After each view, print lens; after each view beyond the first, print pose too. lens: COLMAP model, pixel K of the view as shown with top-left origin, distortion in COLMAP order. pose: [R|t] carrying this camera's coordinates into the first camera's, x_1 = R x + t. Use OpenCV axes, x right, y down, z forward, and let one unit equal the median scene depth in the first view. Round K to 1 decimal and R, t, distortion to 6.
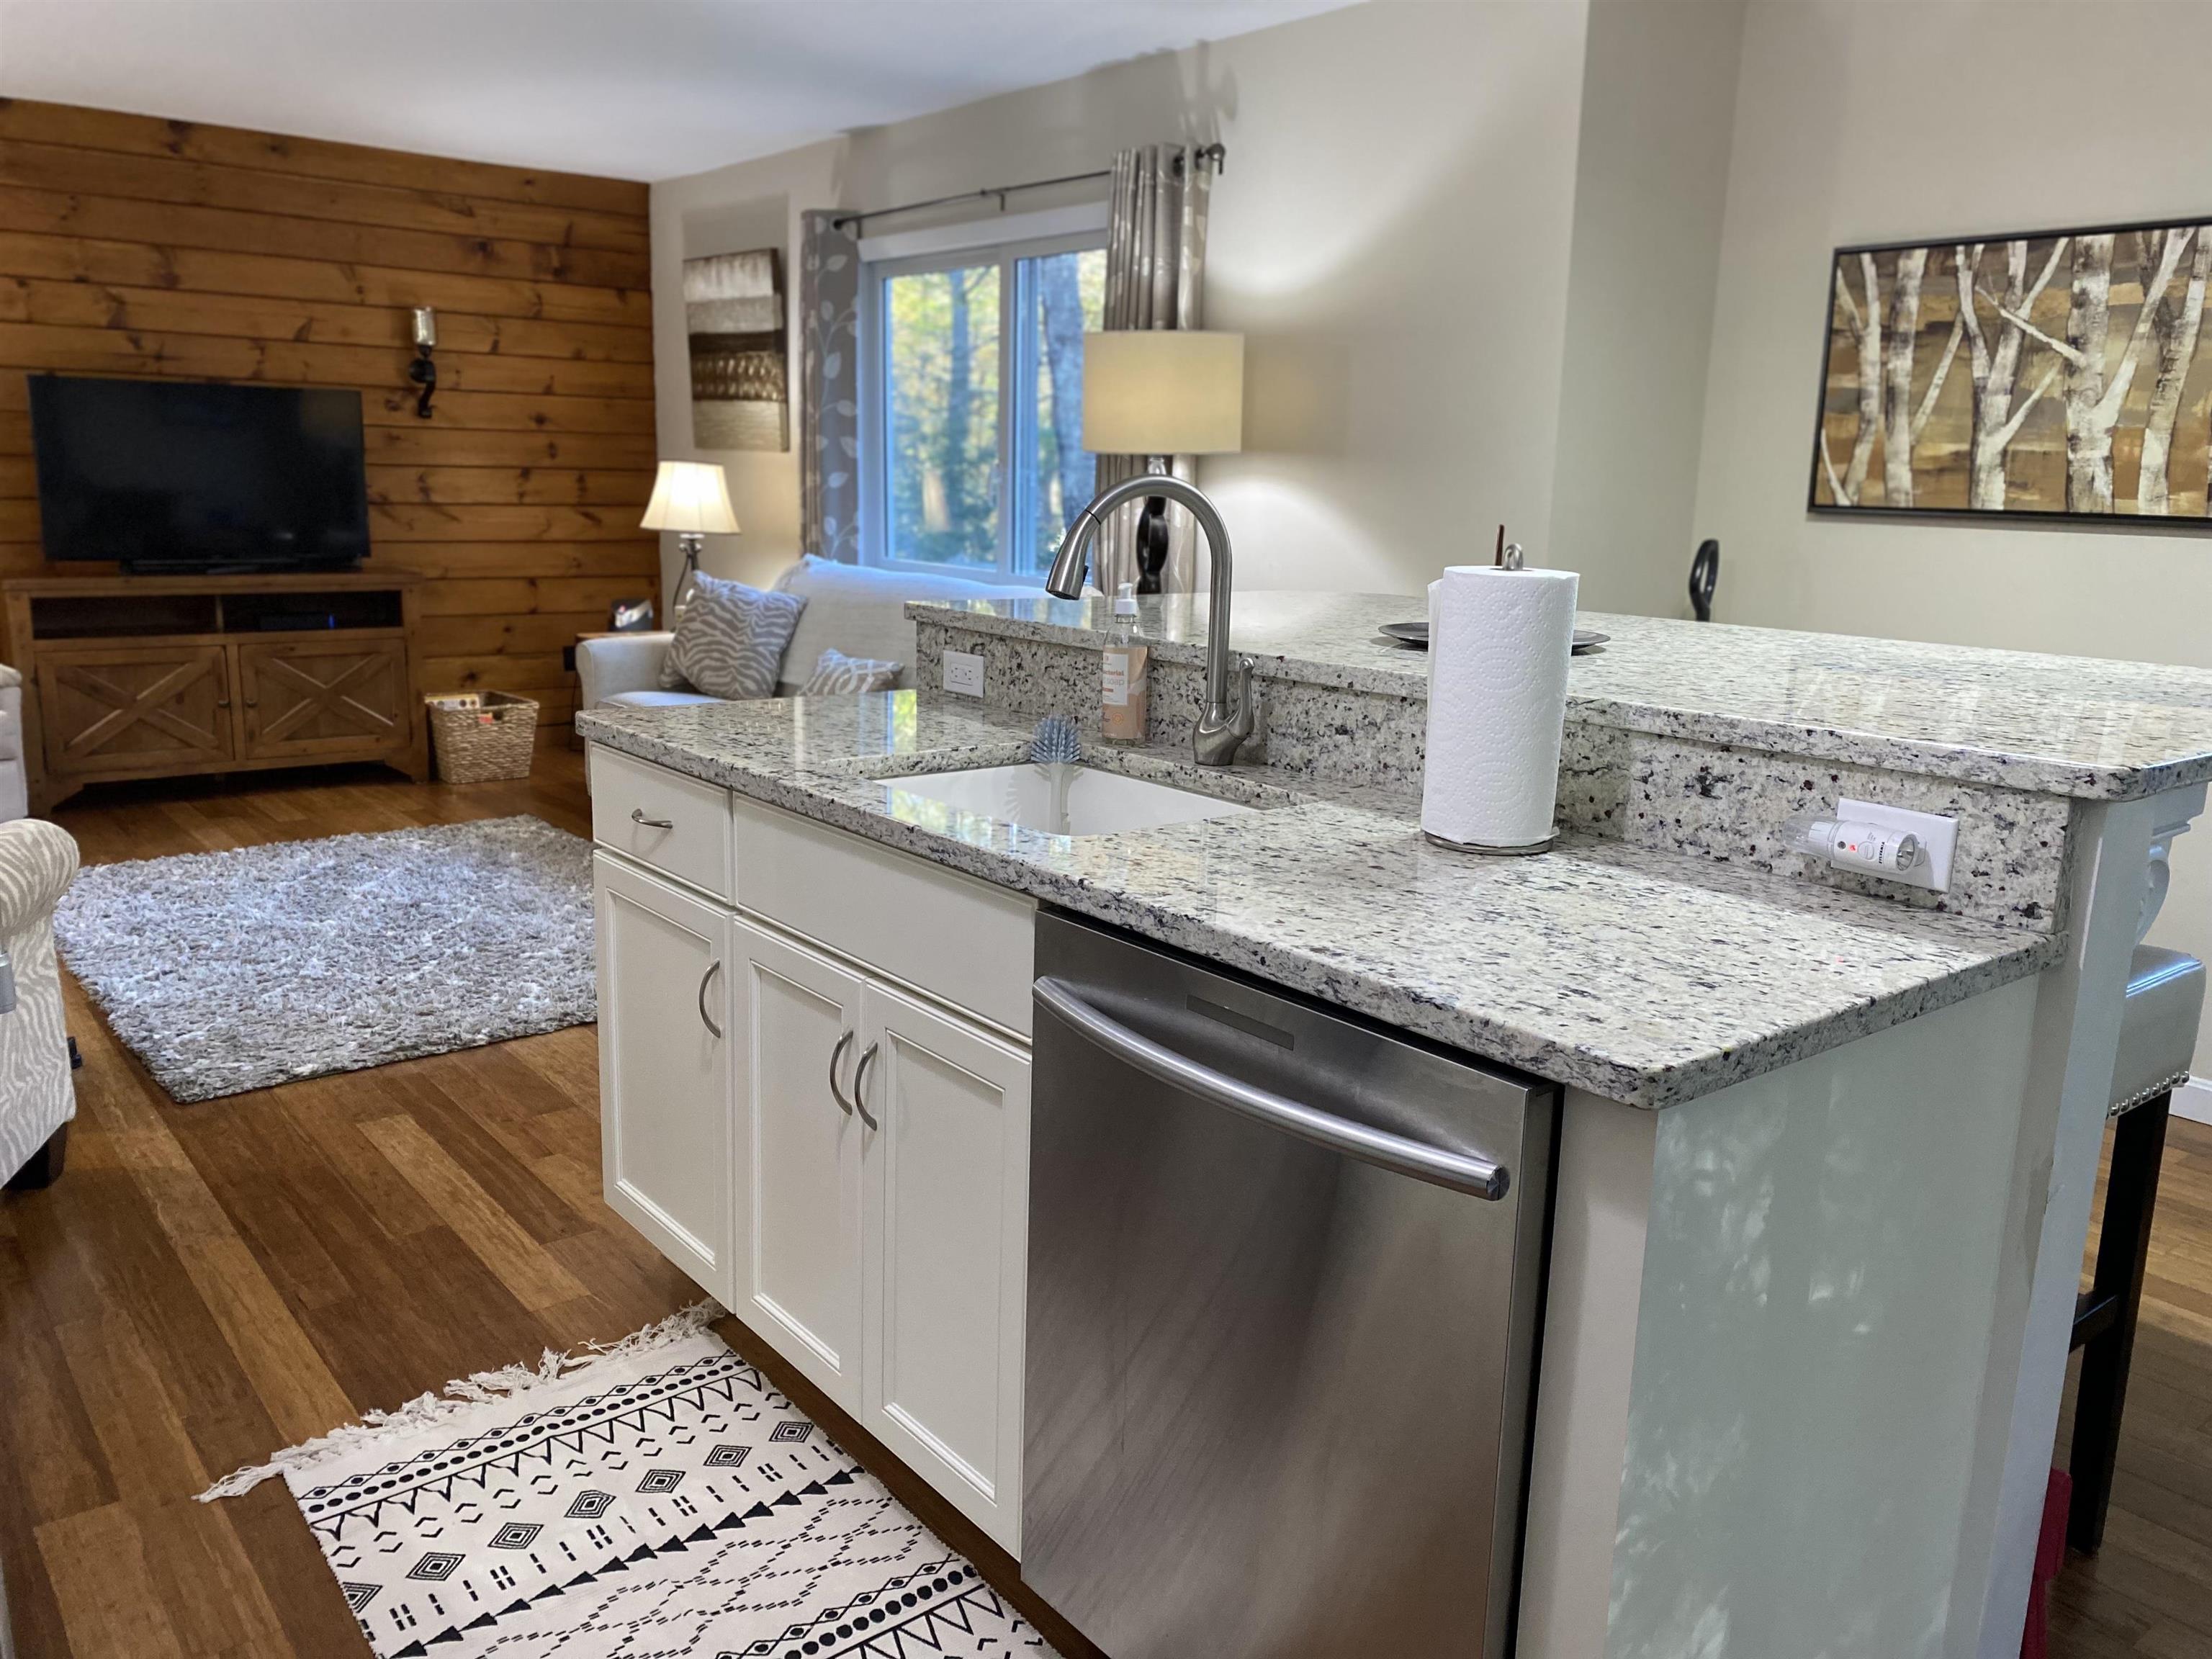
lens RADIAL K [[1701.6, 0, 1087.2], [0, 1701.6, 817.1], [0, 0, 1]] dist [0.044839, -0.038275]
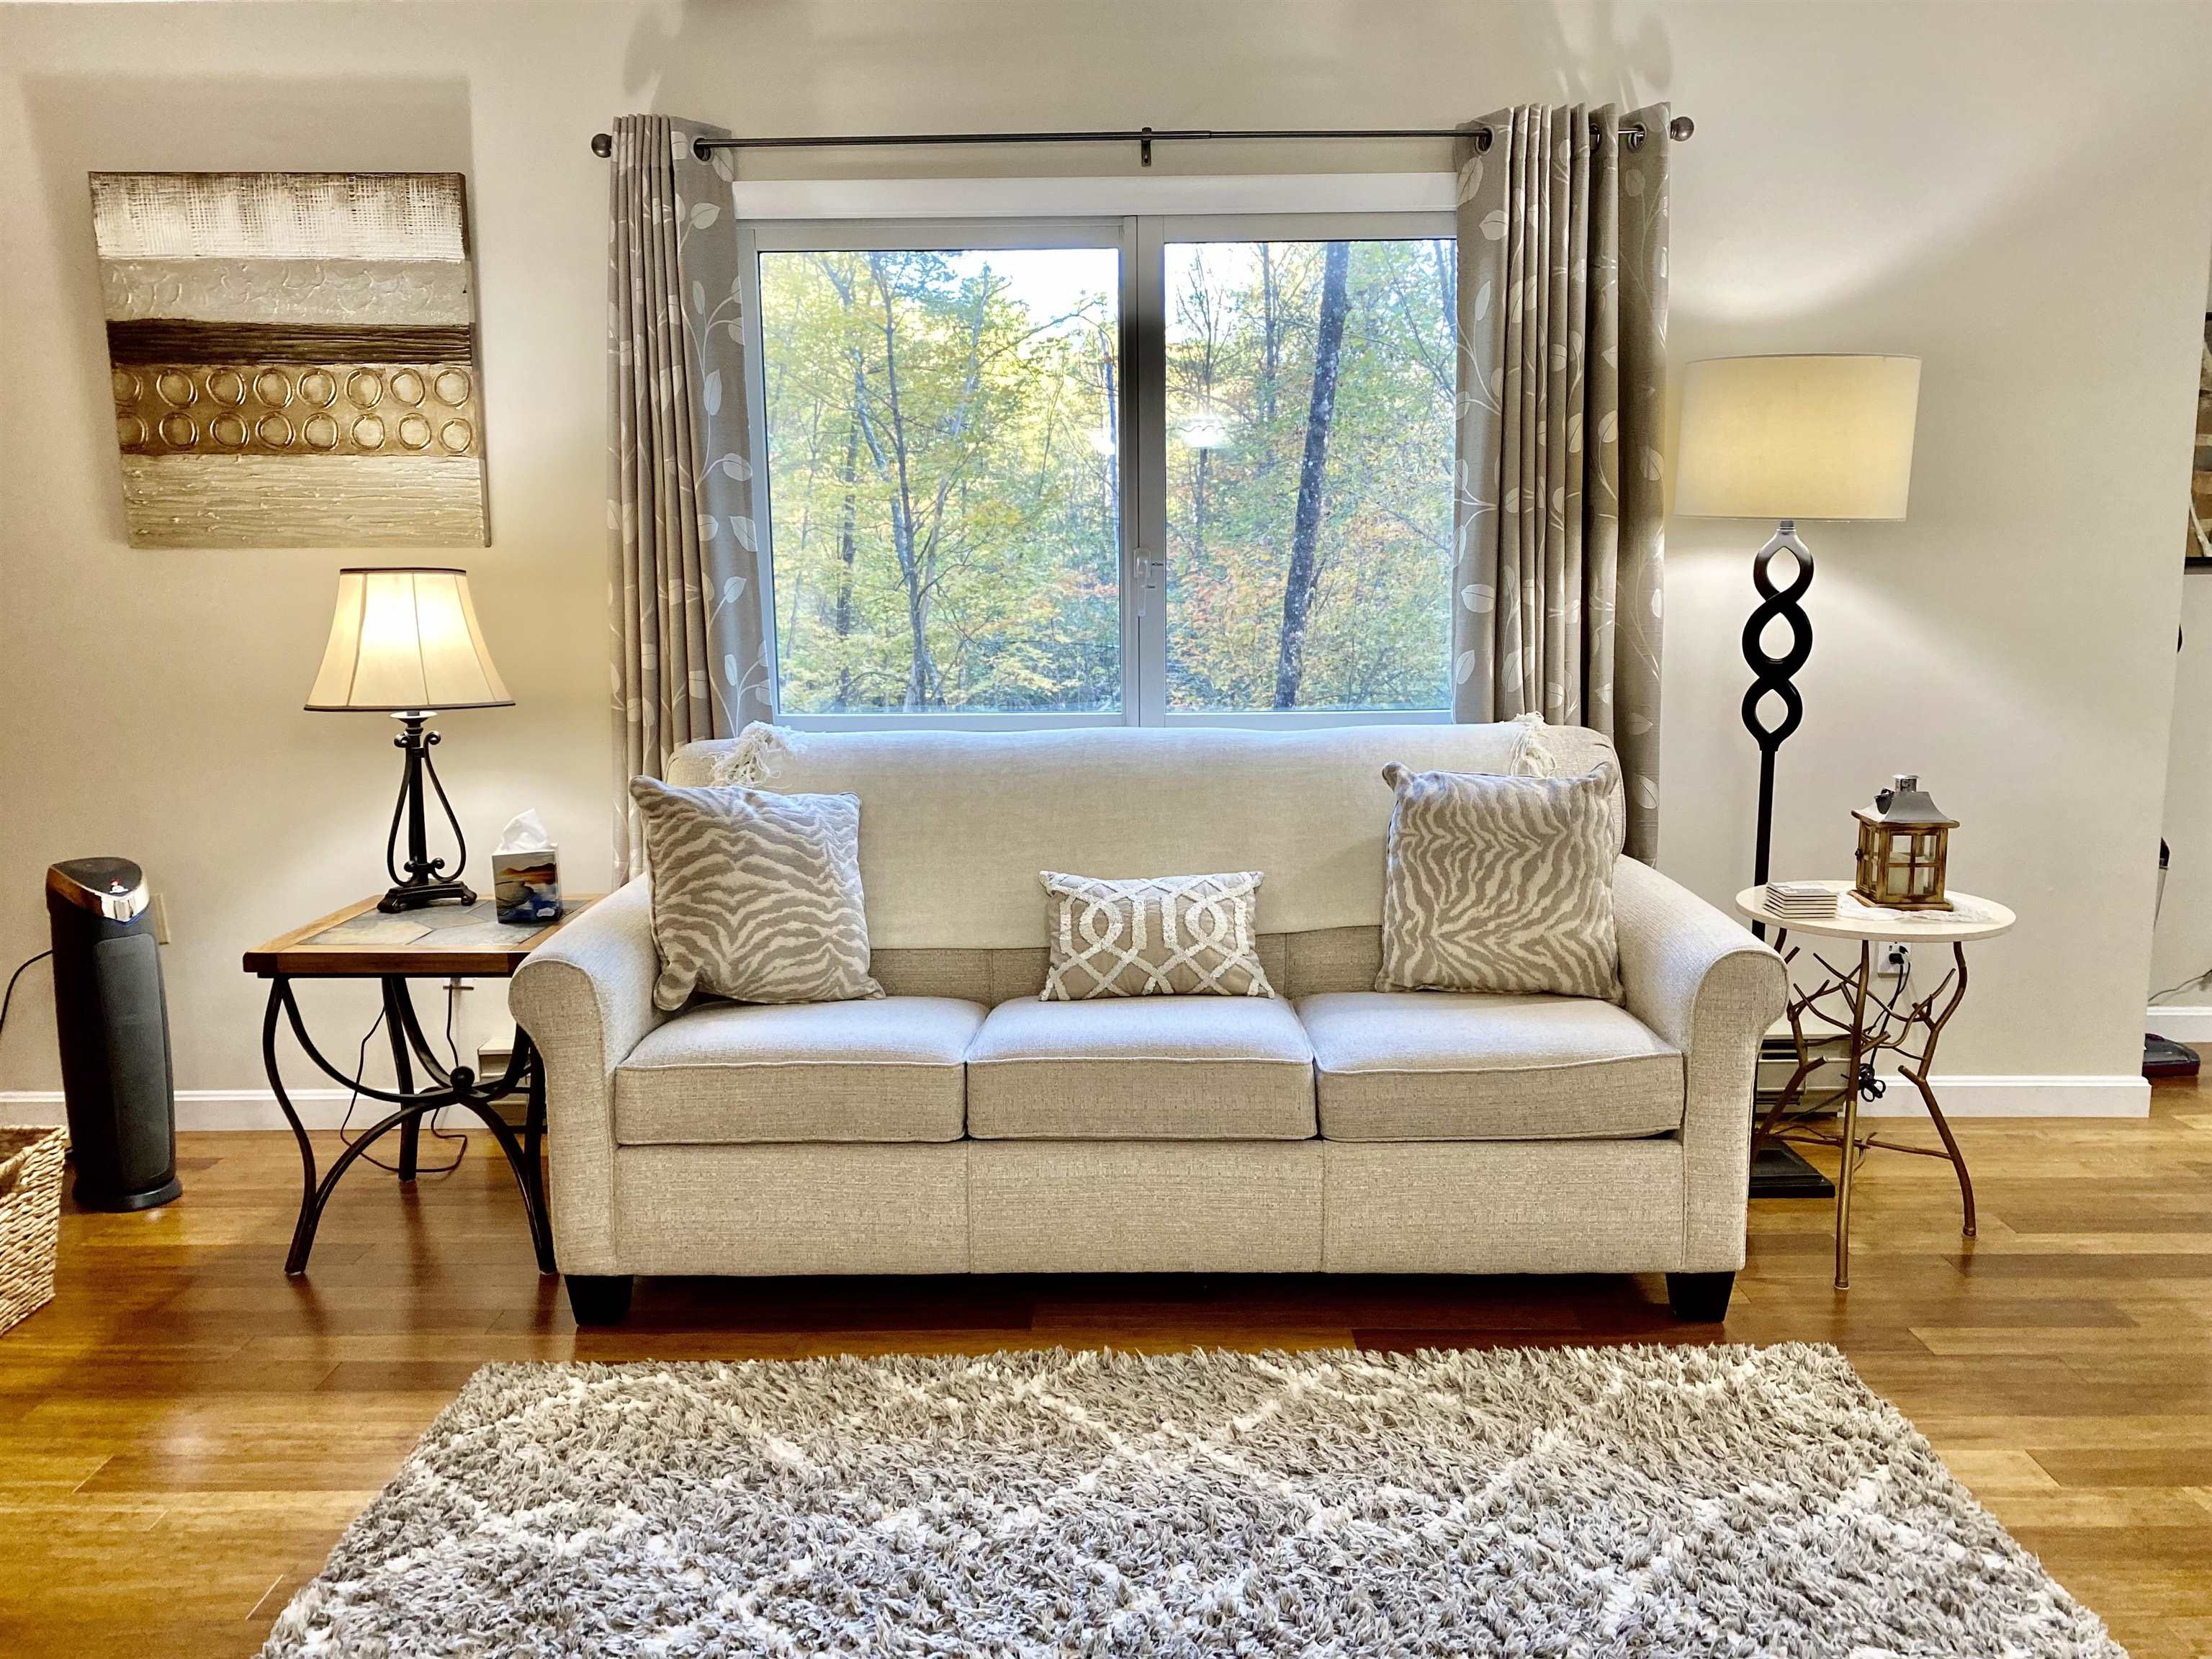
lens RADIAL K [[1701.6, 0, 1101.1], [0, 1701.6, 815.2], [0, 0, 1]] dist [0.044839, -0.038275]
pose [[0.628519, -0.152254, 0.762747, -0.627559], [0.185982, 0.981625, 0.042691, -0.150313], [-0.755231, 0.115025, 0.645287, 0.654886]]
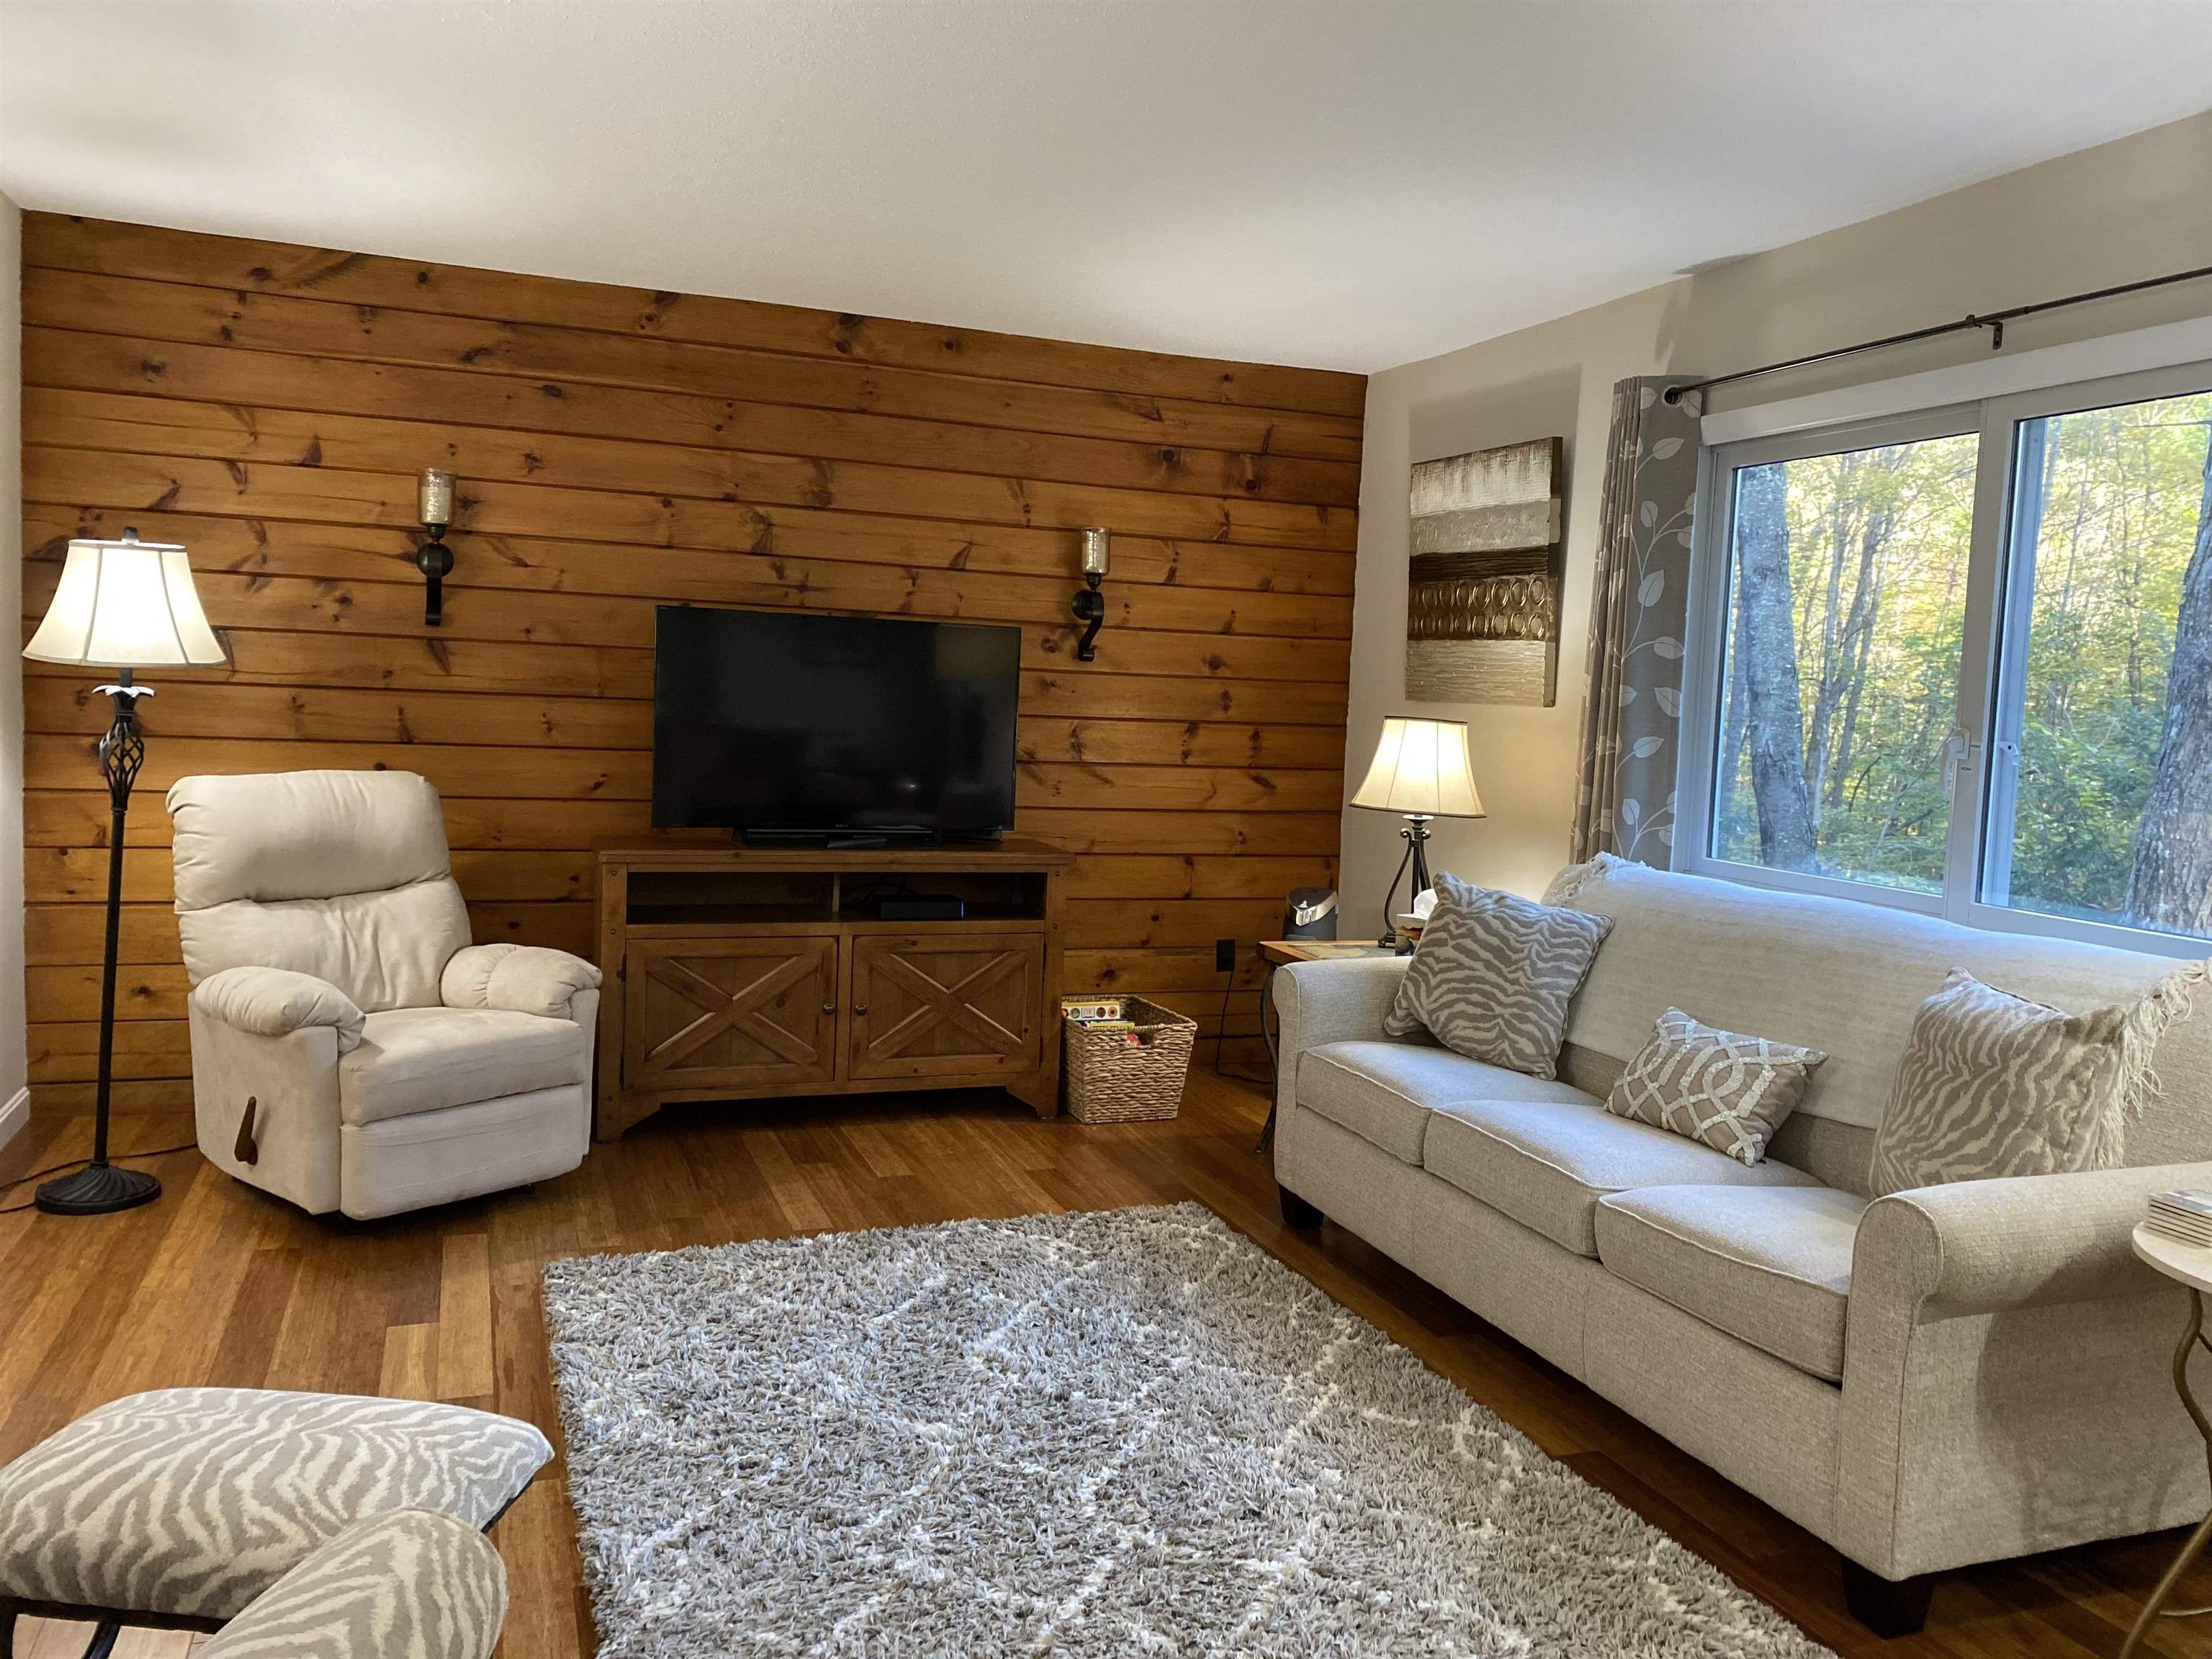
lens RADIAL K [[1701.6, 0, 1114.0], [0, 1701.6, 837.6], [0, 0, 1]] dist [0.044839, -0.038275]
pose [[0.953453, 0.040694, -0.298782, -0.173374], [-0.078643, 0.990119, -0.116105, -0.076005], [0.291105, 0.134198, 0.947232, 0.336110]]
